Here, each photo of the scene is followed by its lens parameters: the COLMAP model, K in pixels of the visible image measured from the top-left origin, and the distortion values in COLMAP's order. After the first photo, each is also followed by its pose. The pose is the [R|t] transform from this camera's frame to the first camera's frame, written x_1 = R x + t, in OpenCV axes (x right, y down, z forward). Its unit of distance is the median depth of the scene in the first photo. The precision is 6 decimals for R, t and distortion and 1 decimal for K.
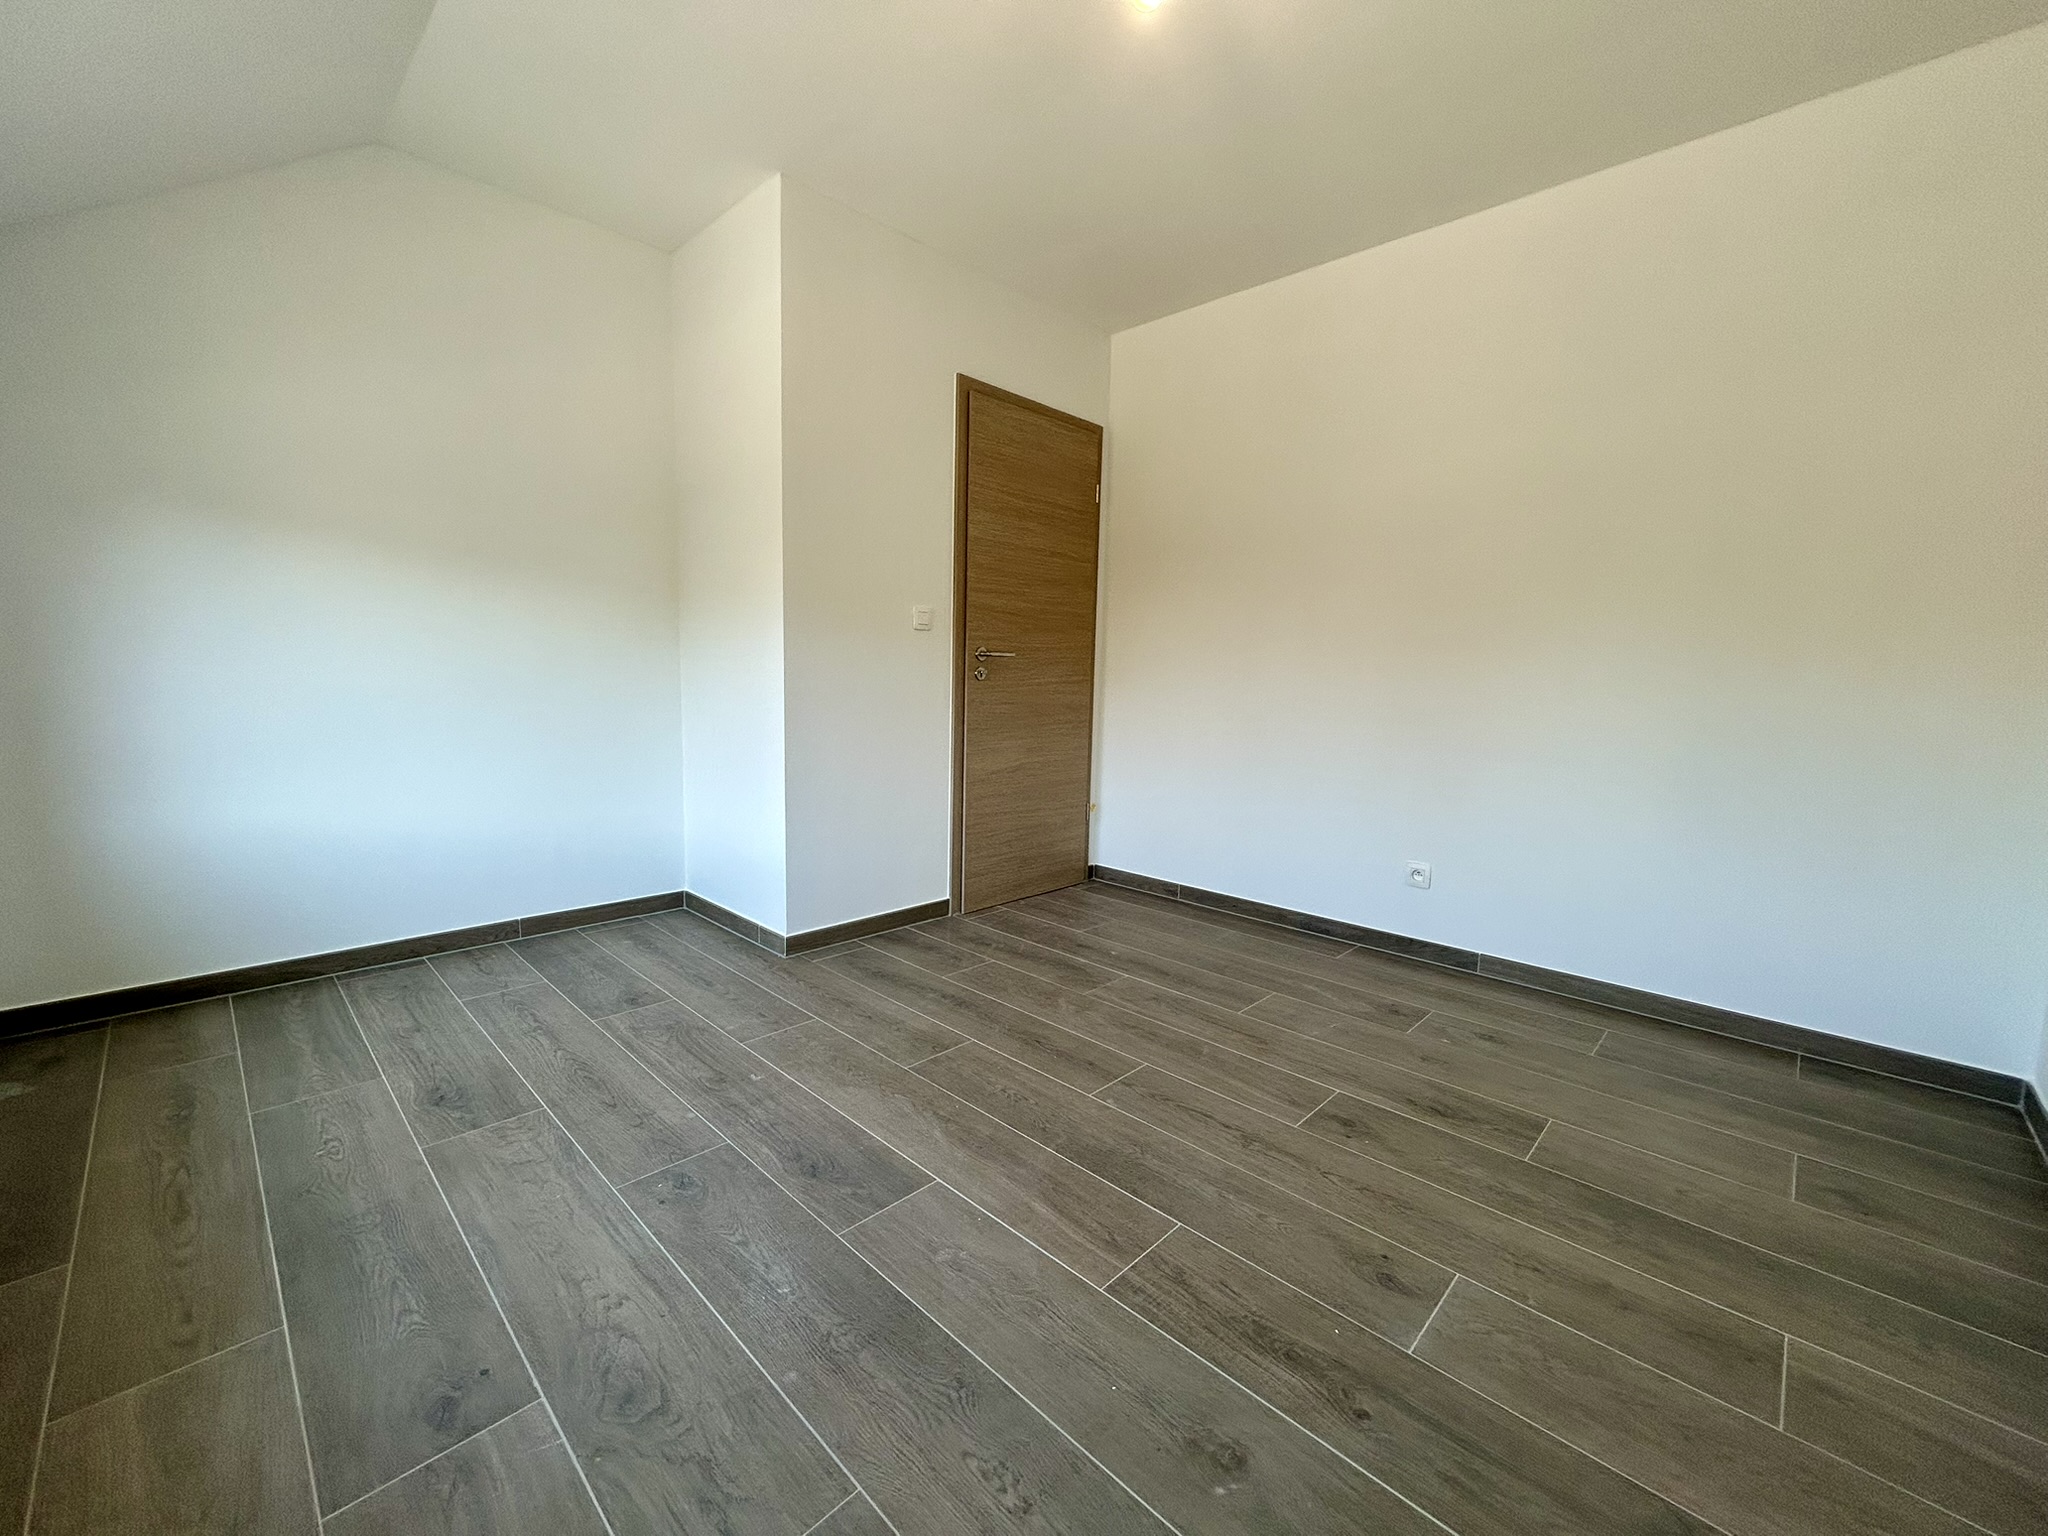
lens RADIAL K [[825.5, 0, 1006.6], [0, 825.5, 762.8], [0, 0, 1]] dist [-0.002430, 0.001569]
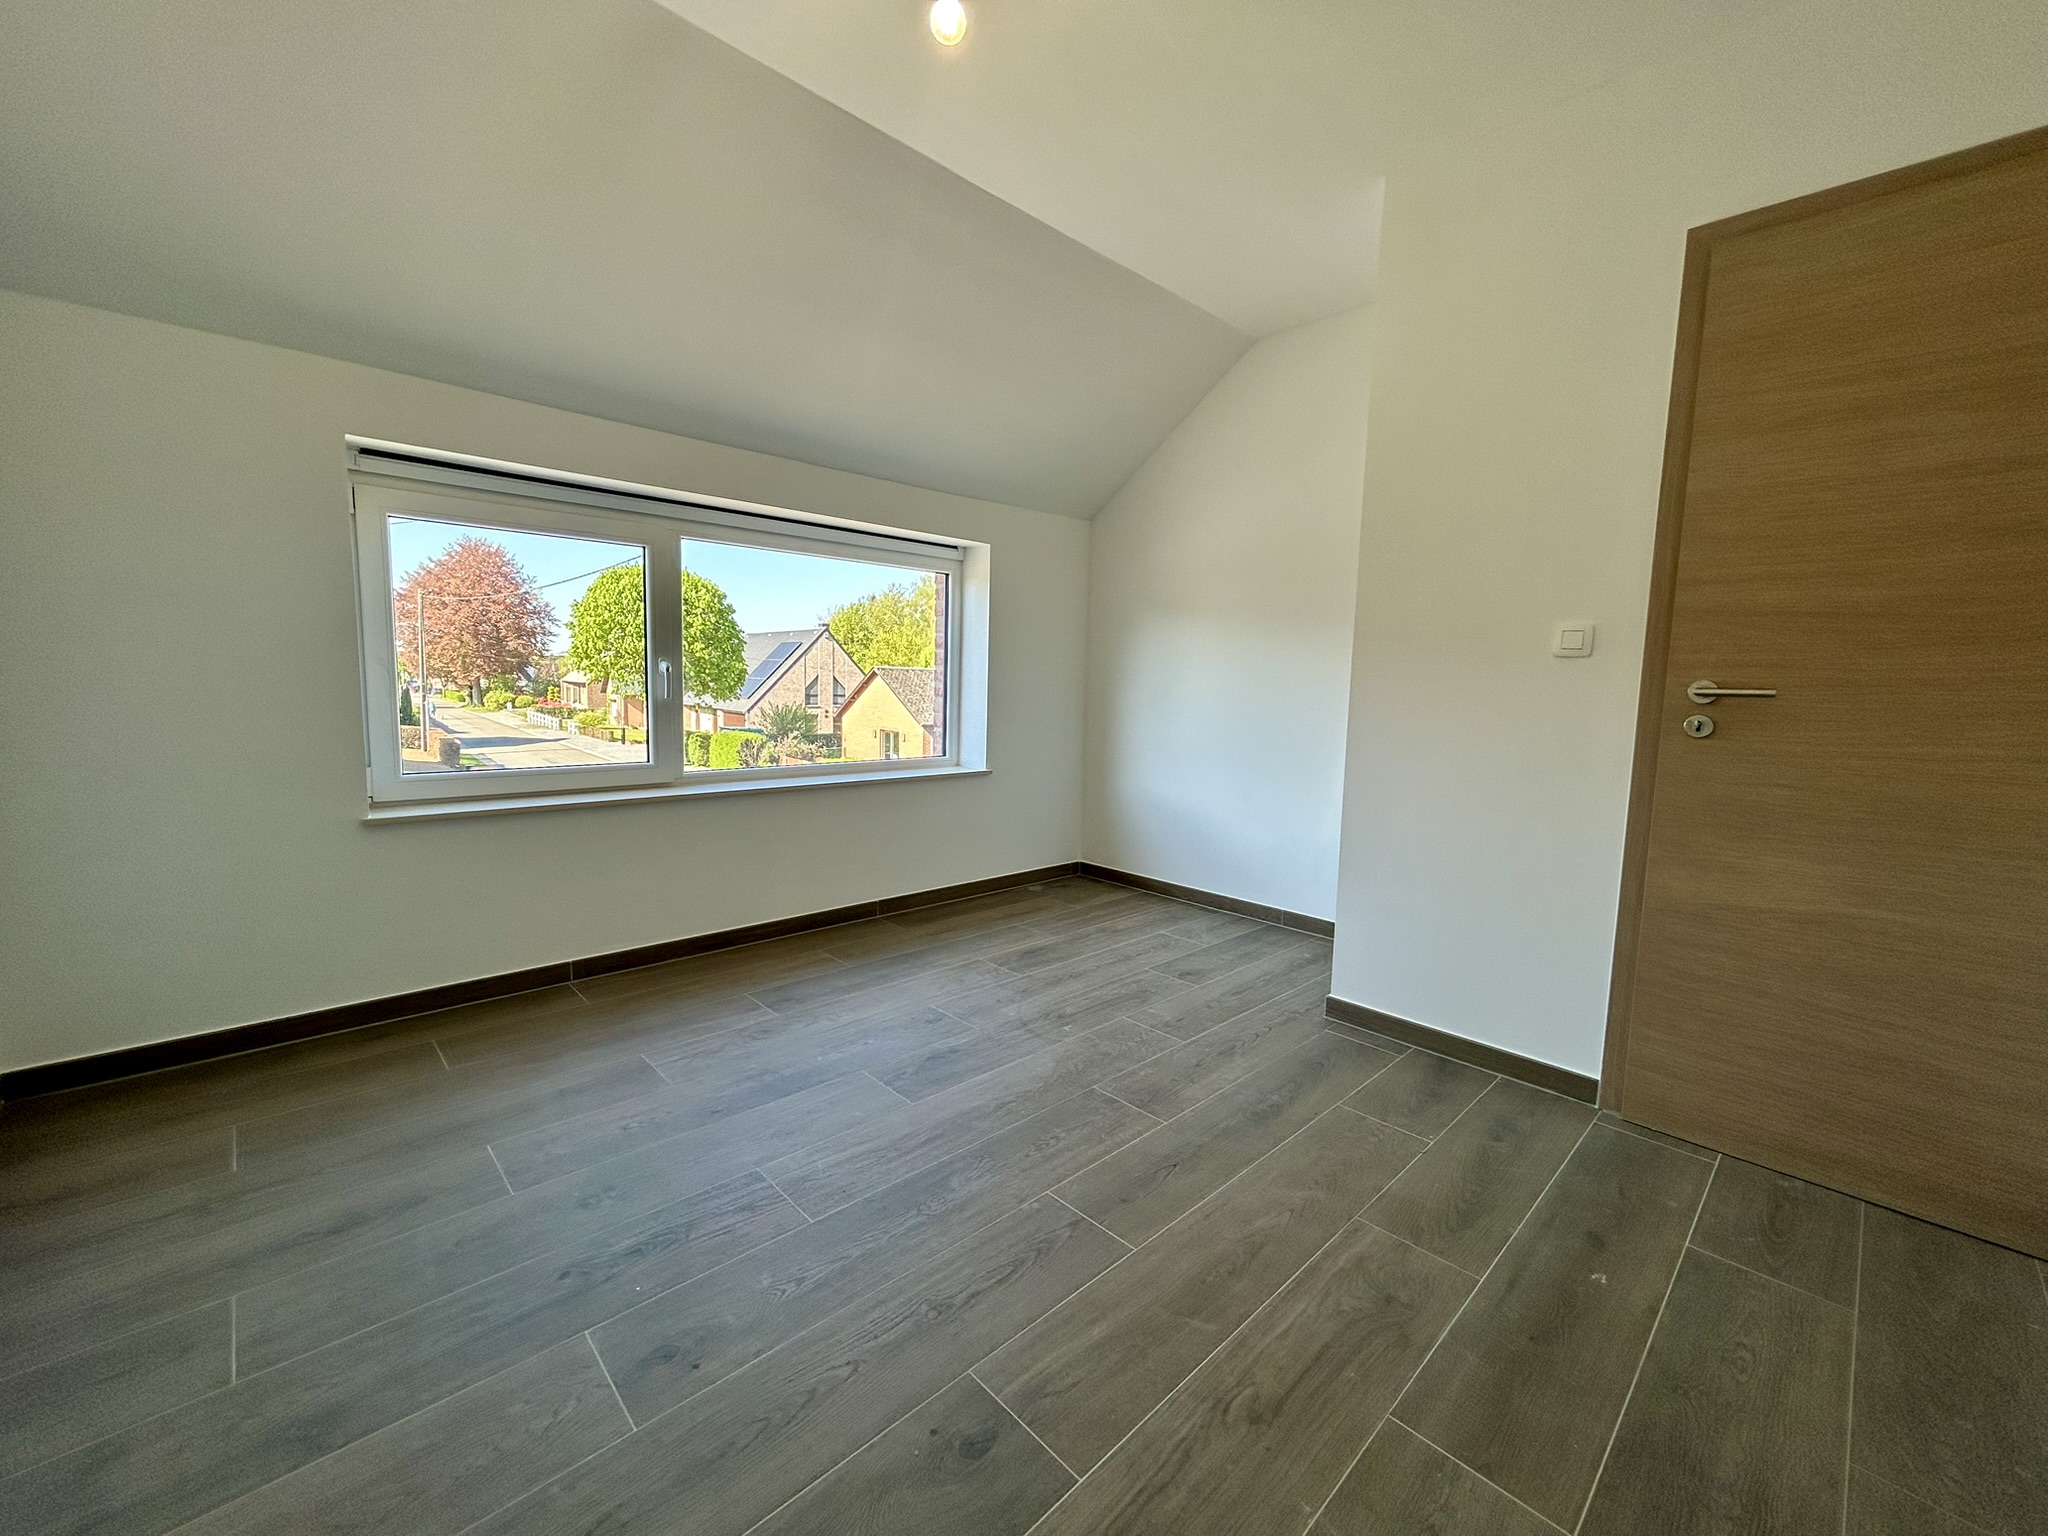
lens RADIAL K [[825.5, 0, 1038.7], [0, 825.5, 769.9], [0, 0, 1]] dist [-0.002430, 0.001569]
pose [[-0.024352, 0.087683, -0.995851, 0.790806], [-0.138862, 0.986193, 0.090228, -0.096121], [0.990012, 0.140483, -0.011840, 0.800991]]
